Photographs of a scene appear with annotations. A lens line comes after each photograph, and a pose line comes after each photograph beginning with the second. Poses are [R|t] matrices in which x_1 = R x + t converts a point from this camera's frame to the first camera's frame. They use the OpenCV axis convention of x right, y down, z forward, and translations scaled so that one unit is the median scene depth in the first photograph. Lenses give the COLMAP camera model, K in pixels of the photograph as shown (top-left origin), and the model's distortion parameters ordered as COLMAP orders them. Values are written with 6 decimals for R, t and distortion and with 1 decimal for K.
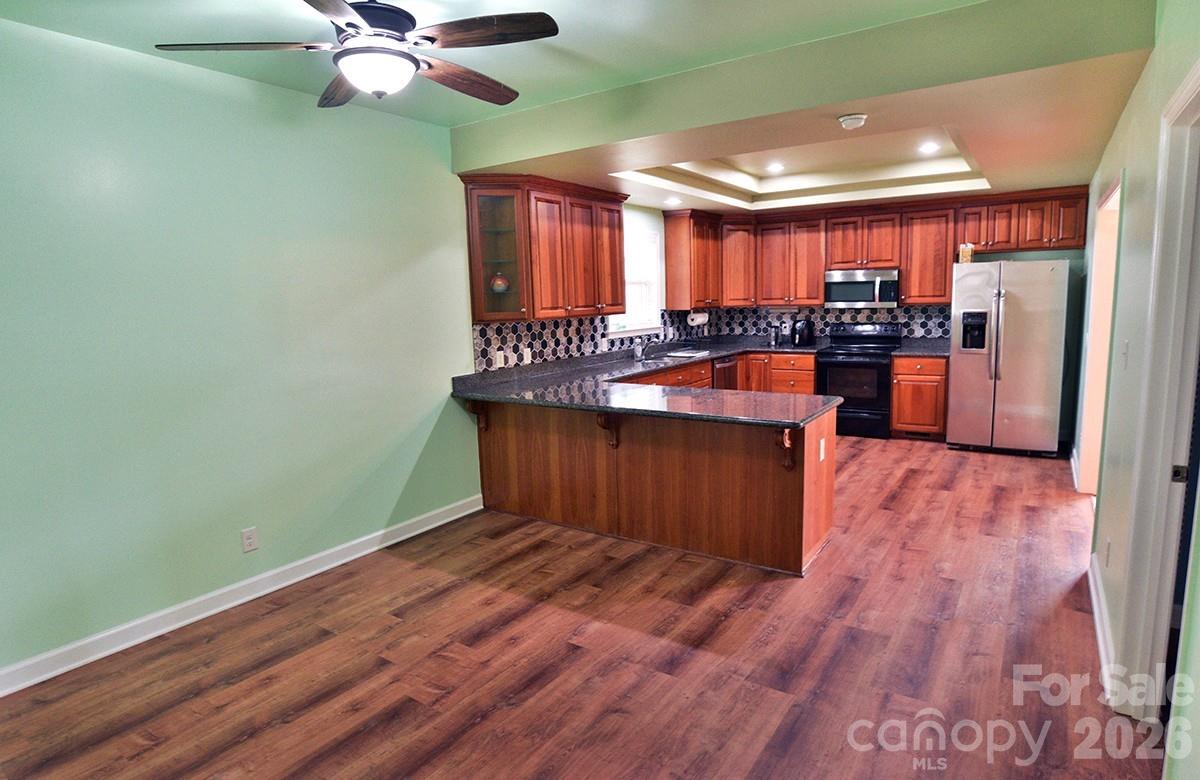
lens RADIAL K [[650.4, 0, 613.6], [0, 650.4, 390.6], [0, 0, 1]] dist [-0.036644, -0.000048]
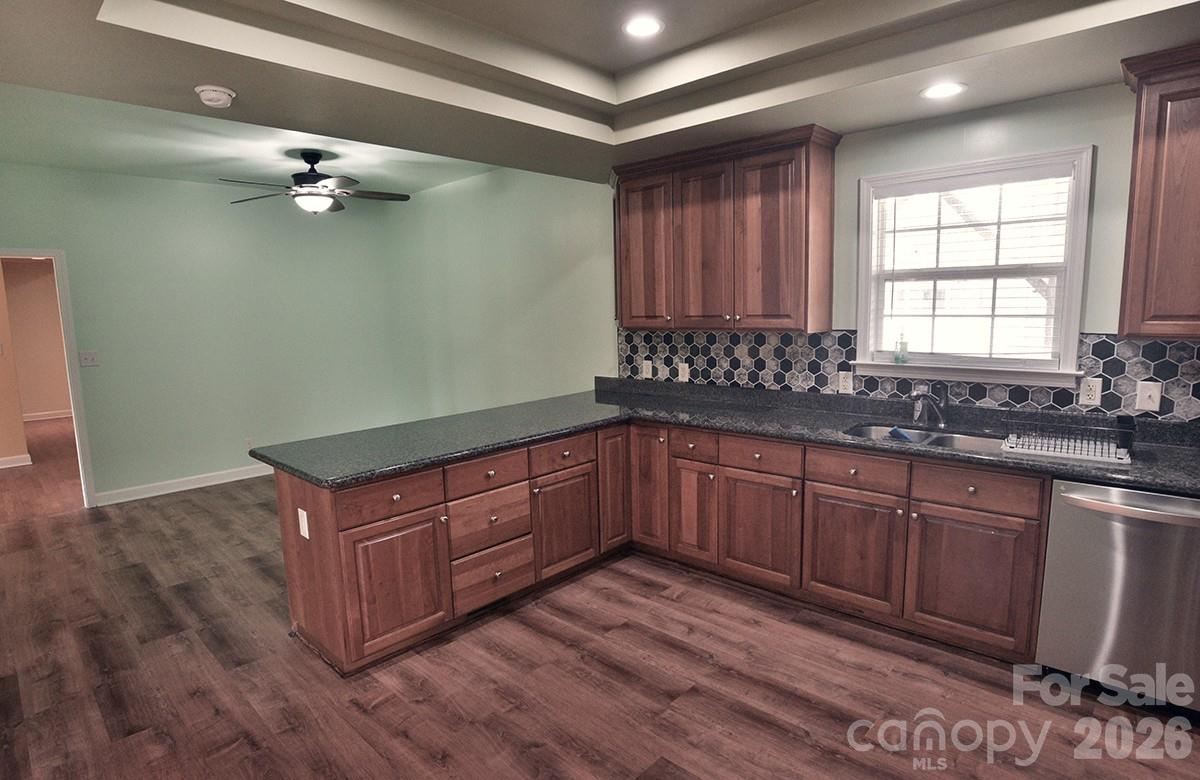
lens RADIAL K [[619.9, 0, 602.7], [0, 619.9, 393.2], [0, 0, 1]] dist [-0.071639, 0.030245]
pose [[-0.163349, 0.168813, -0.972018, 0.597903], [-0.114386, 0.975366, 0.188617, -0.149170], [0.979915, 0.141995, -0.140015, 0.912373]]
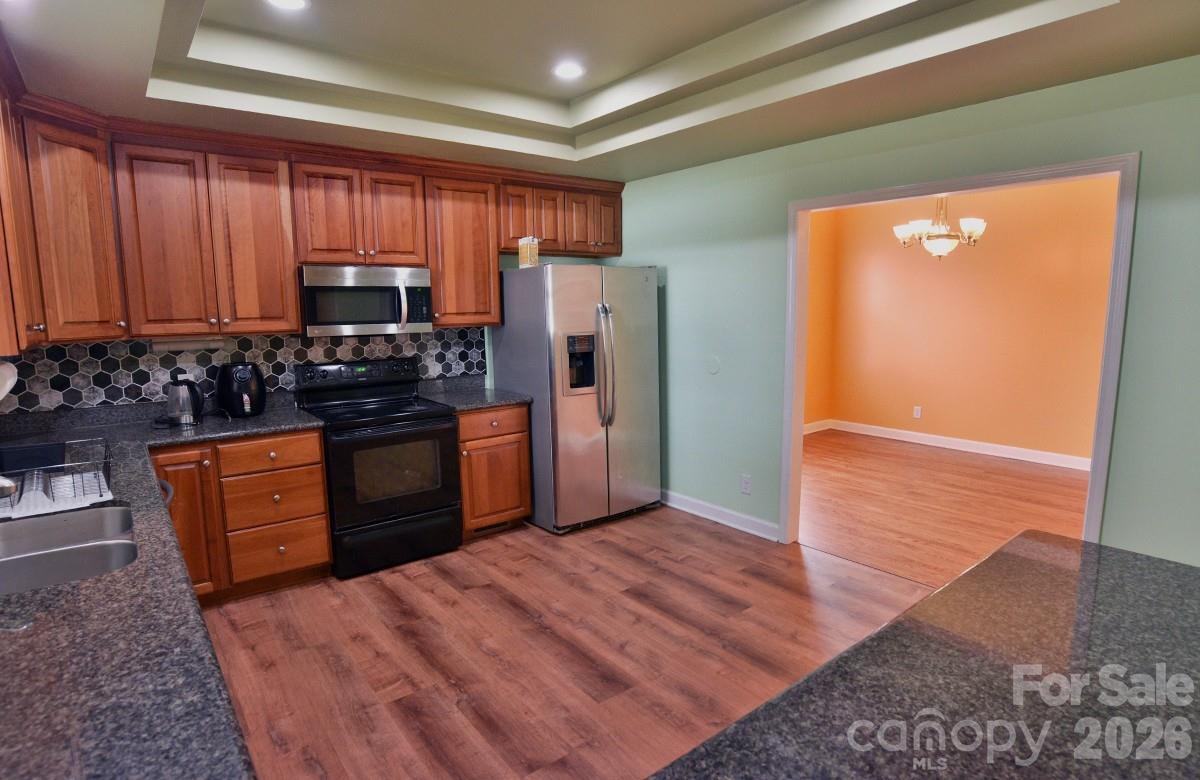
lens RADIAL K [[636.5, 0, 609.5], [0, 636.5, 391.2], [0, 0, 1]] dist [-0.077545, 0.032609]
pose [[0.302695, -0.105250, 0.947258, -0.088628], [0.138629, 0.988176, 0.065498, -0.103831], [-0.942952, 0.111492, 0.313707, 0.768206]]
